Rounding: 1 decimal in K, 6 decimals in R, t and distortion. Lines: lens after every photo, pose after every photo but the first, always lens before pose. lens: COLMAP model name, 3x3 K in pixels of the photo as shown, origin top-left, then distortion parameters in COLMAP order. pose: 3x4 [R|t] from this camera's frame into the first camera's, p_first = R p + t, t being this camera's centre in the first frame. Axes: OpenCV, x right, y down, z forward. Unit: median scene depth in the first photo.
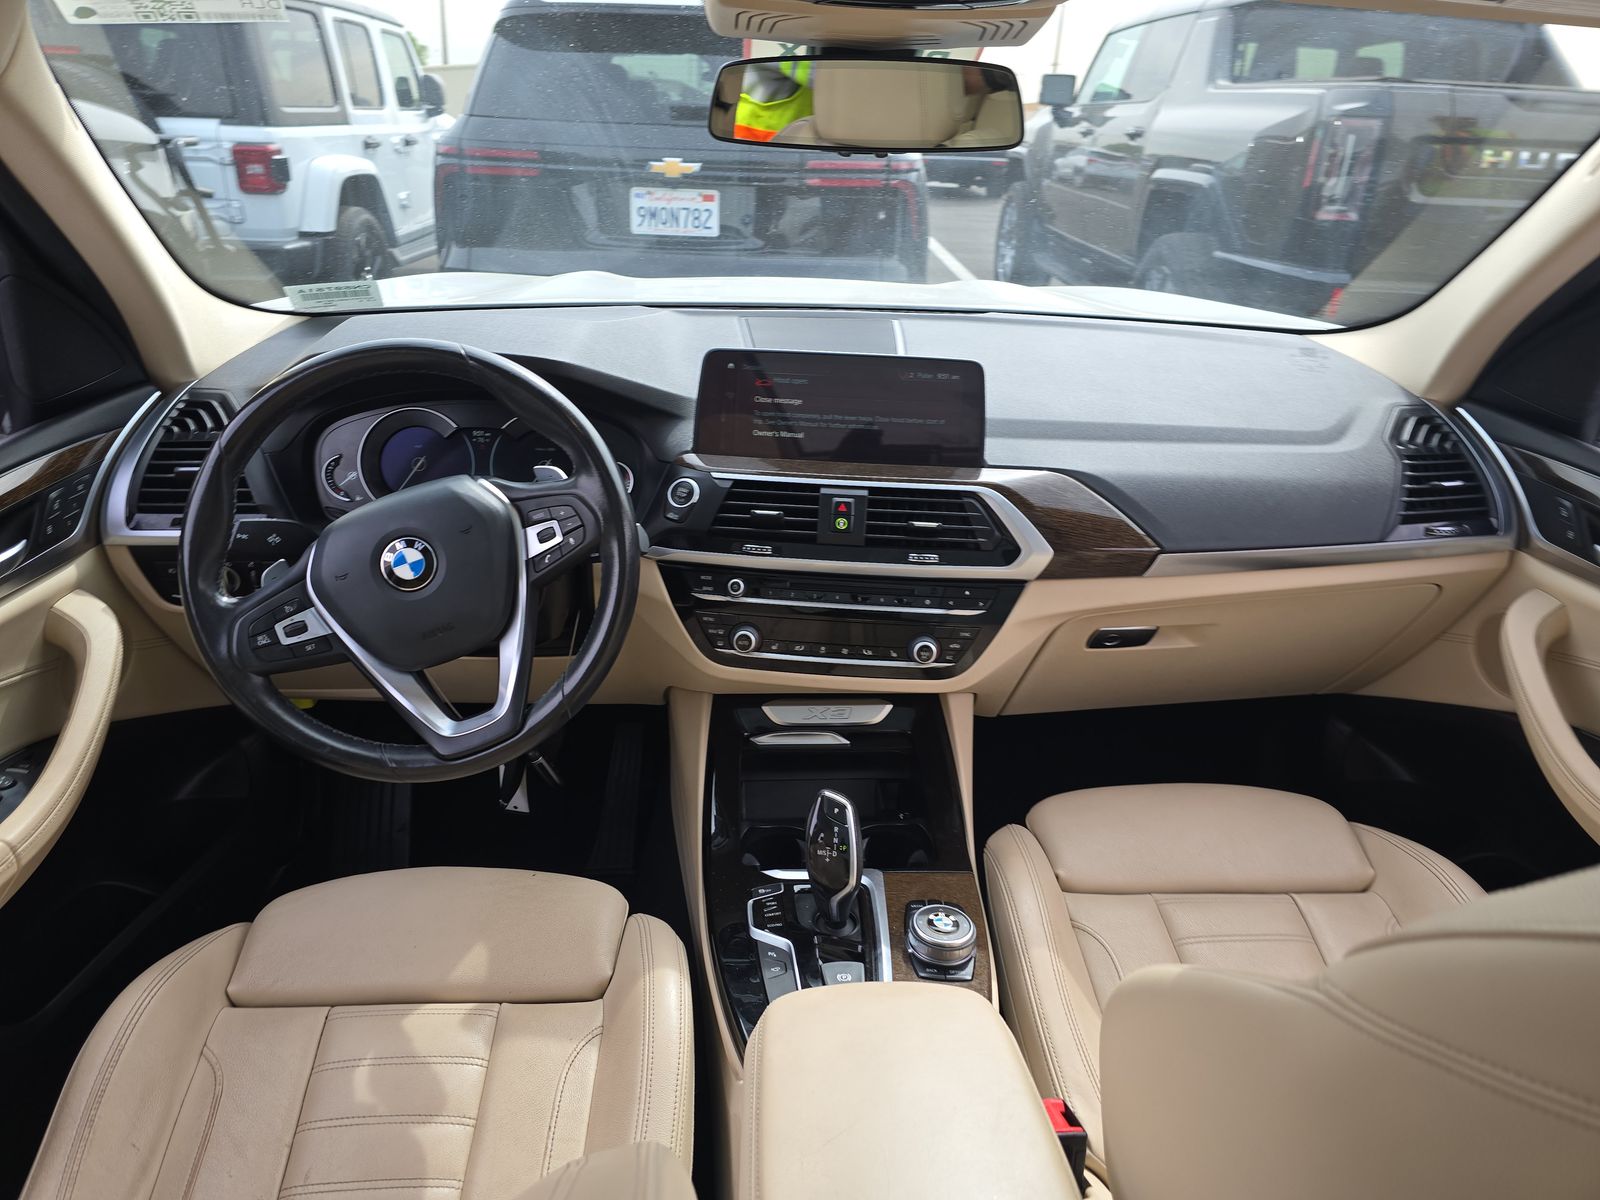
lens RADIAL K [[1025.9, 0, 800.0], [0, 1025.9, 600.0], [0, 0, 1]] dist [0.079666, -0.177334]
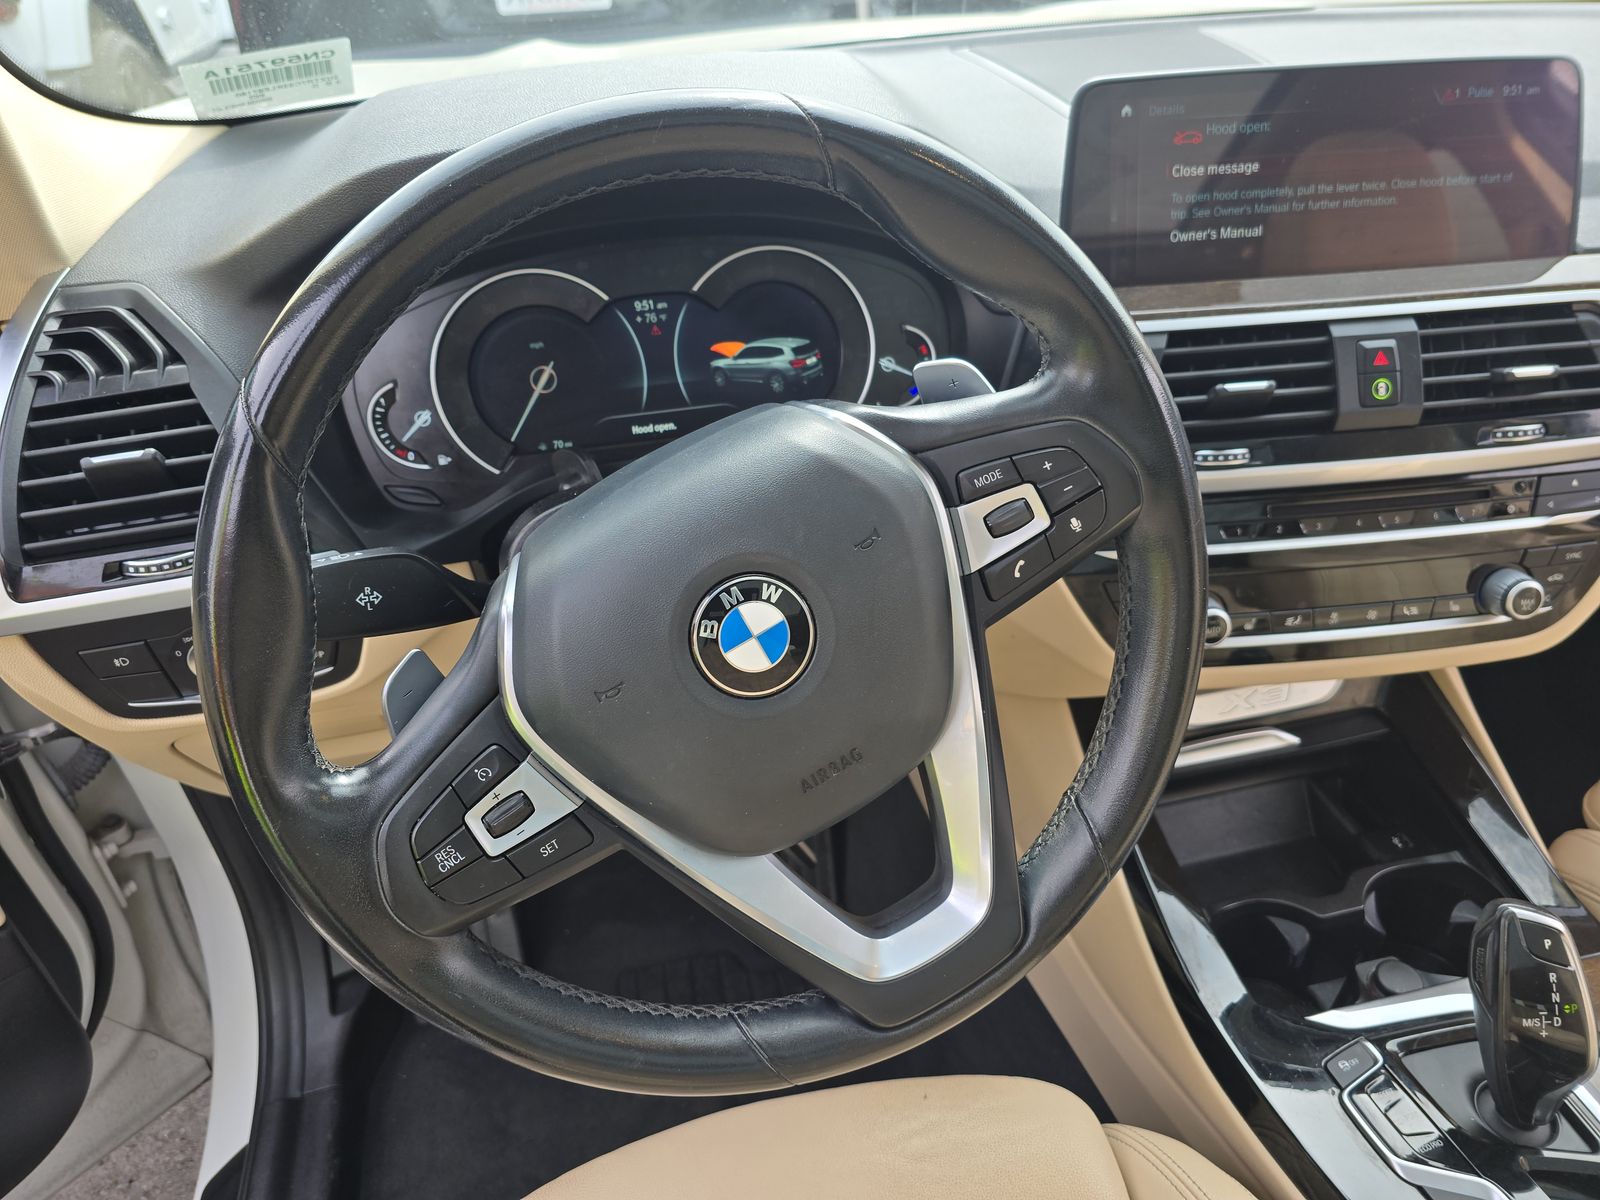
lens RADIAL K [[1089.9, 0, 800.0], [0, 1089.9, 600.0], [0, 0, 1]] dist [0.039450, -0.071527]
pose [[0.985288, -0.149470, 0.082862, -0.323033], [0.134887, 0.977857, 0.160001, -0.099063], [-0.104943, -0.146470, 0.983633, 0.448327]]
